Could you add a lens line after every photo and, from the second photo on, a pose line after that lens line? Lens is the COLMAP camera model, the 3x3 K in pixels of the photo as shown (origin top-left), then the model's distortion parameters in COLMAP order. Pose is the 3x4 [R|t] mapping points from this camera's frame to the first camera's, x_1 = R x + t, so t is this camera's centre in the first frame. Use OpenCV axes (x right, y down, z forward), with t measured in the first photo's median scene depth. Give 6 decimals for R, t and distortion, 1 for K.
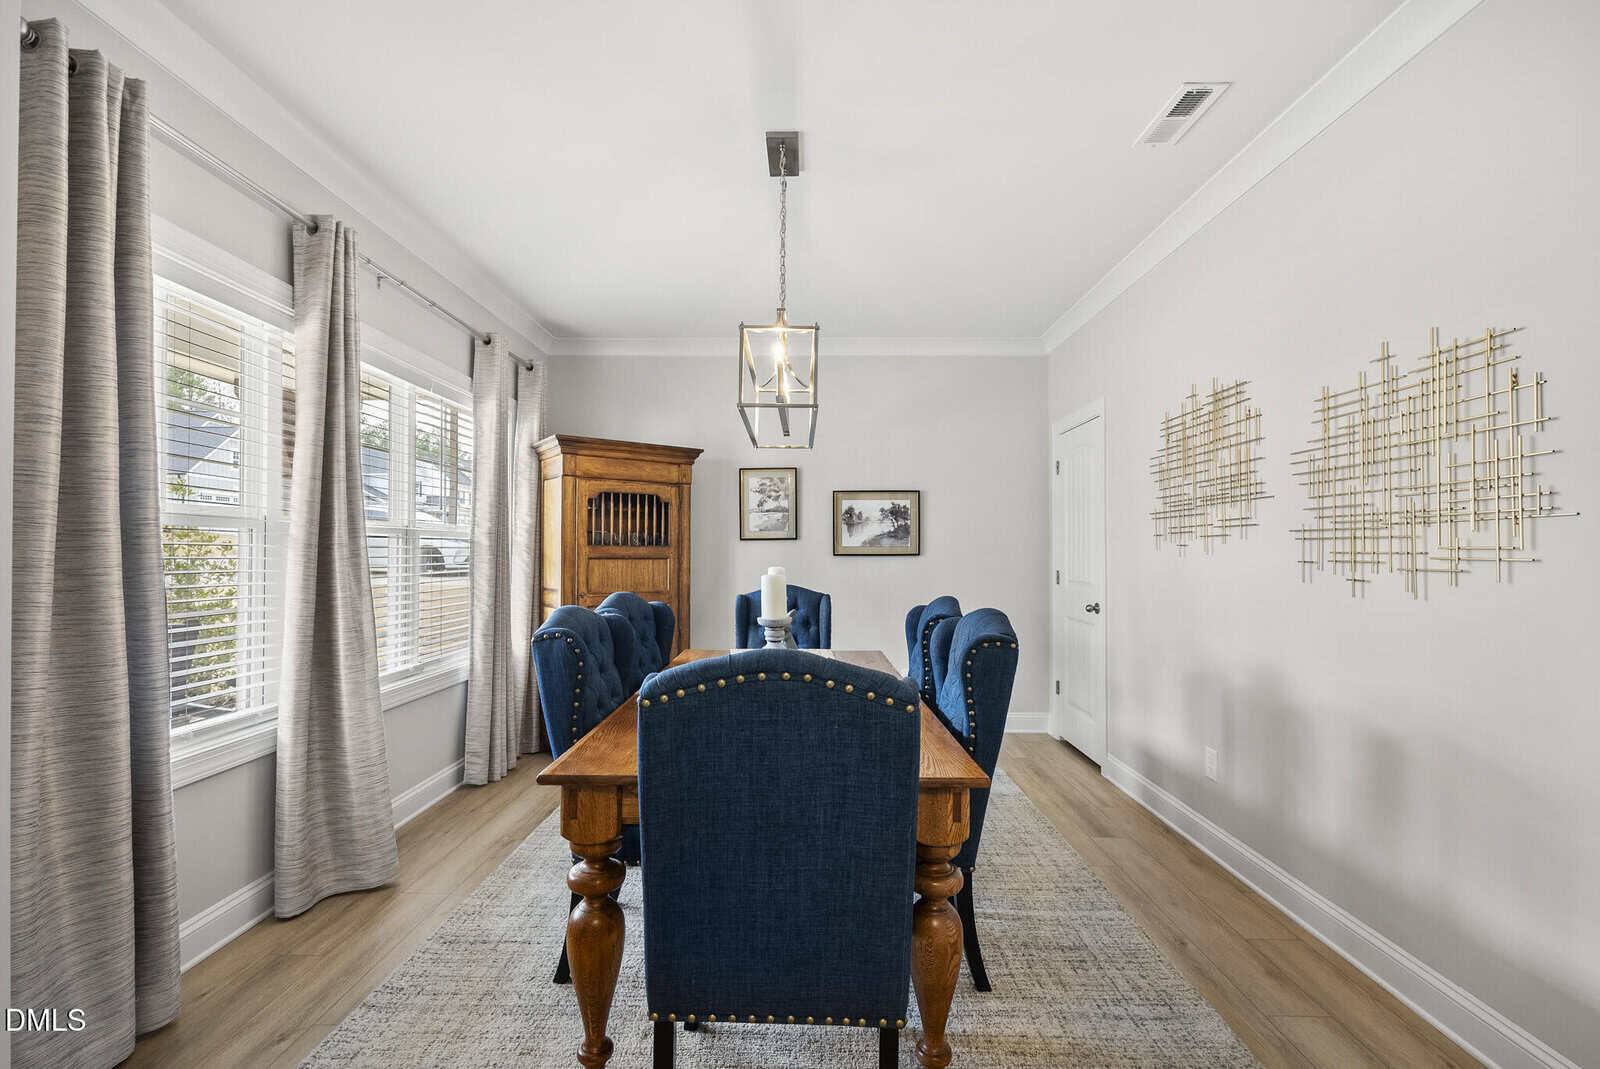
lens RADIAL K [[611.8, 0, 802.5], [0, 611.8, 546.2], [0, 0, 1]] dist [-0.005404, 0.000181]
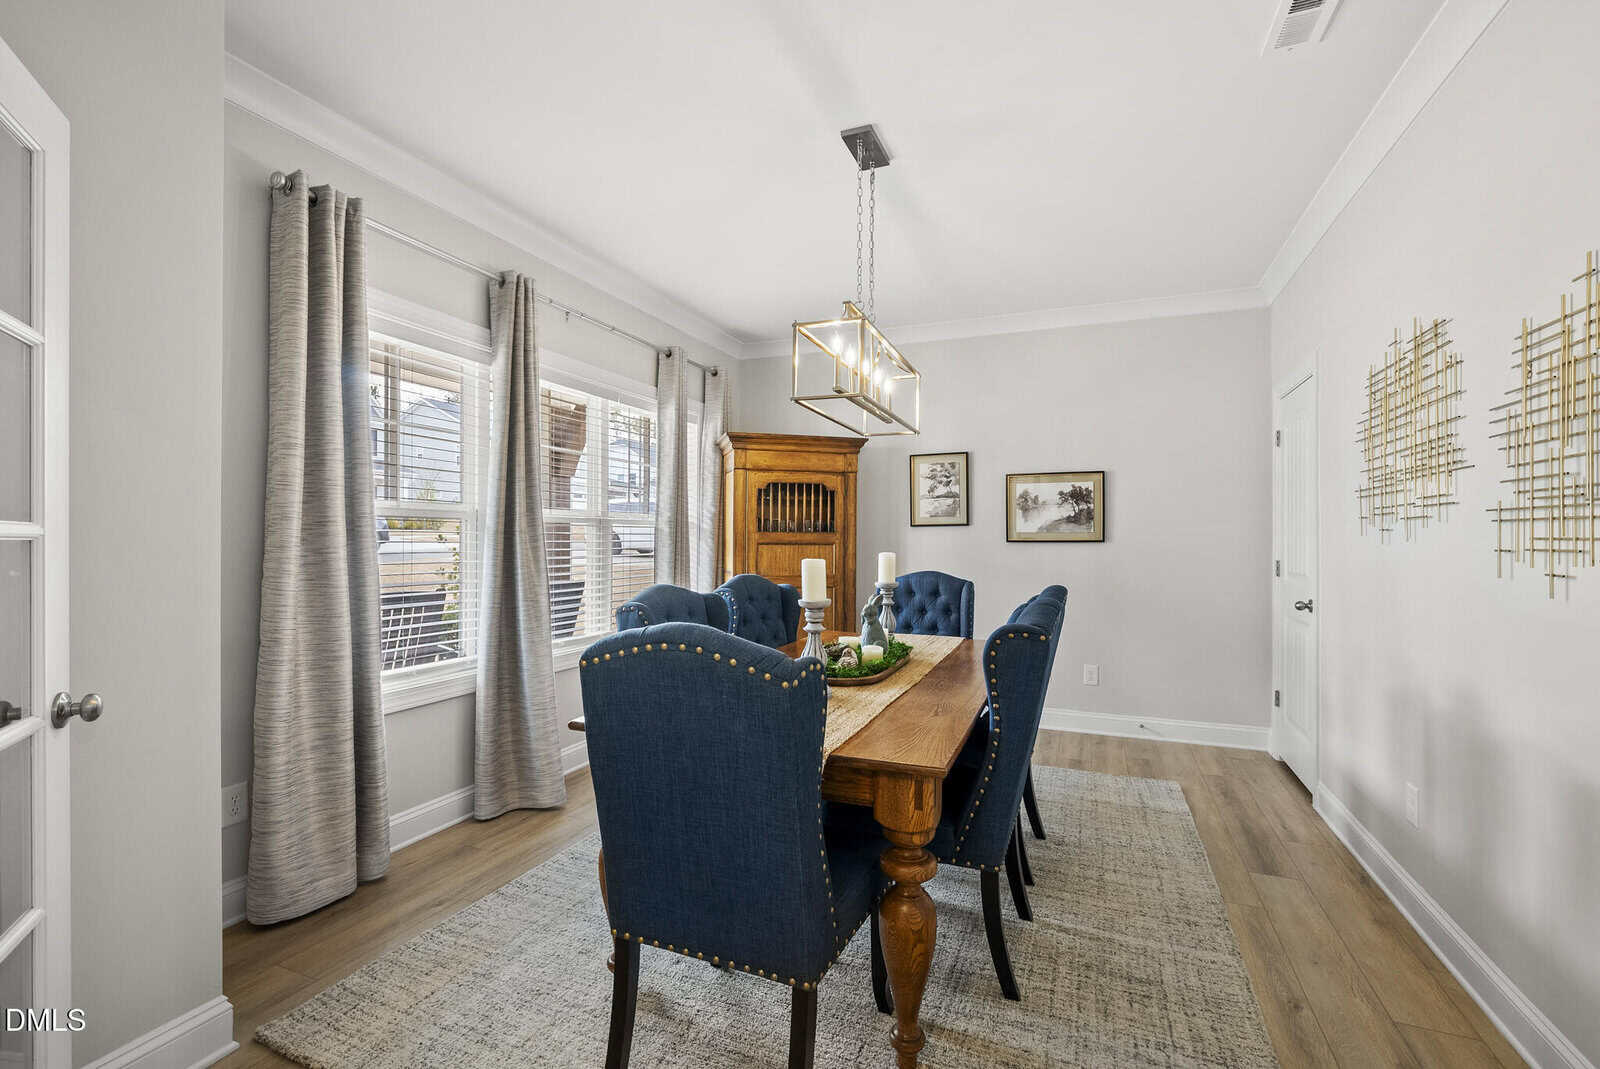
lens RADIAL K [[622.2, 0, 869.2], [0, 622.2, 536.8], [0, 0, 1]] dist [-0.006471, -0.000053]
pose [[0.947990, -0.000005, -0.318299, 0.322874], [0.002013, 0.999980, 0.005978, 0.001911], [0.318293, -0.006308, 0.947971, 0.015050]]
